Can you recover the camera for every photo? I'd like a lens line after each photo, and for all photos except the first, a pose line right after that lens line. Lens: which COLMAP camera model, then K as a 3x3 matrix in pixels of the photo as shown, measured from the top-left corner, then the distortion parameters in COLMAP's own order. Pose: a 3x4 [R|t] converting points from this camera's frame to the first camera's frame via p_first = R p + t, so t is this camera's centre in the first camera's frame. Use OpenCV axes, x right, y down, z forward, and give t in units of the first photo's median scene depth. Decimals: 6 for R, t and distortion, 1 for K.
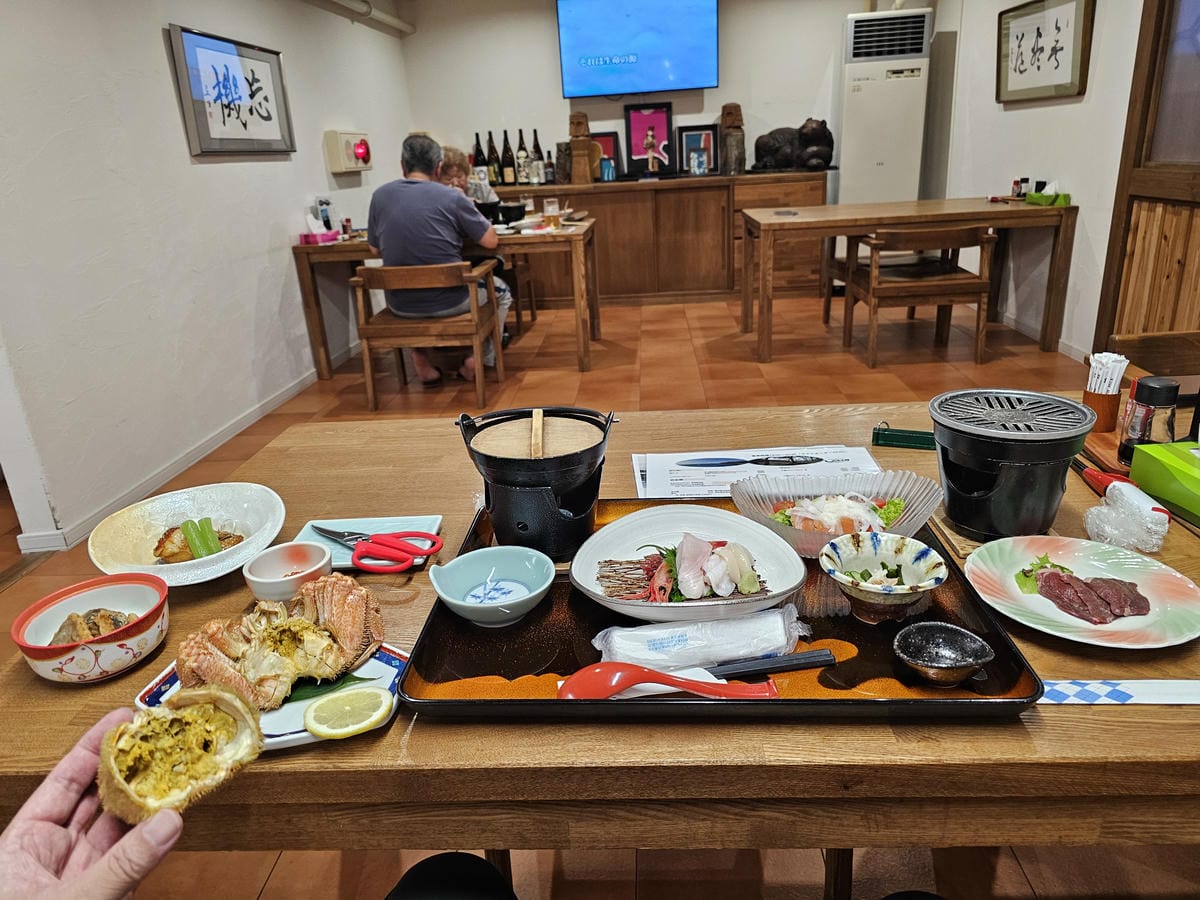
lens RADIAL K [[816.9, 0, 601.4], [0, 816.9, 453.5], [0, 0, 1]] dist [0.012644, -0.009420]
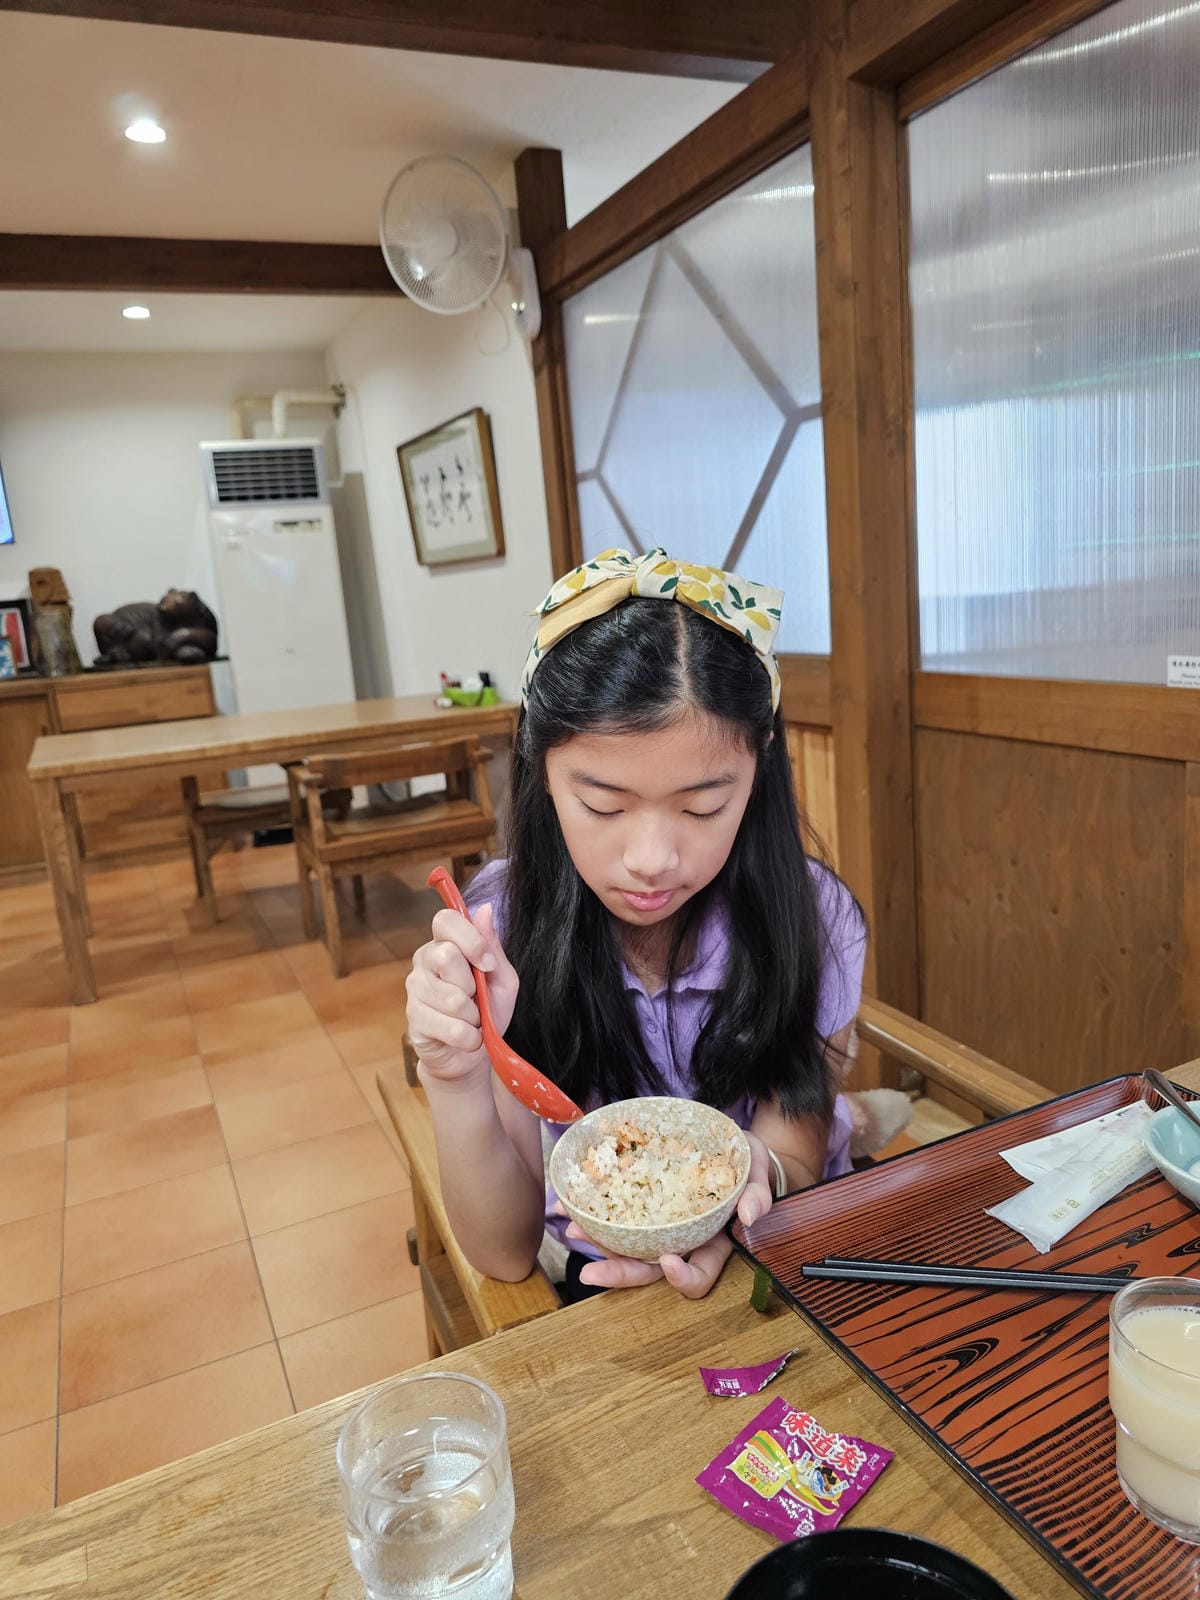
lens RADIAL K [[1089.1, 0, 632.5], [0, 1089.1, 794.0], [0, 0, 1]] dist [0.012644, -0.009420]
pose [[0.873803, -0.107044, 0.474353, 0.154665], [0.196813, 0.969855, -0.143688, -0.057300], [-0.444673, 0.218914, 0.868529, 0.126197]]
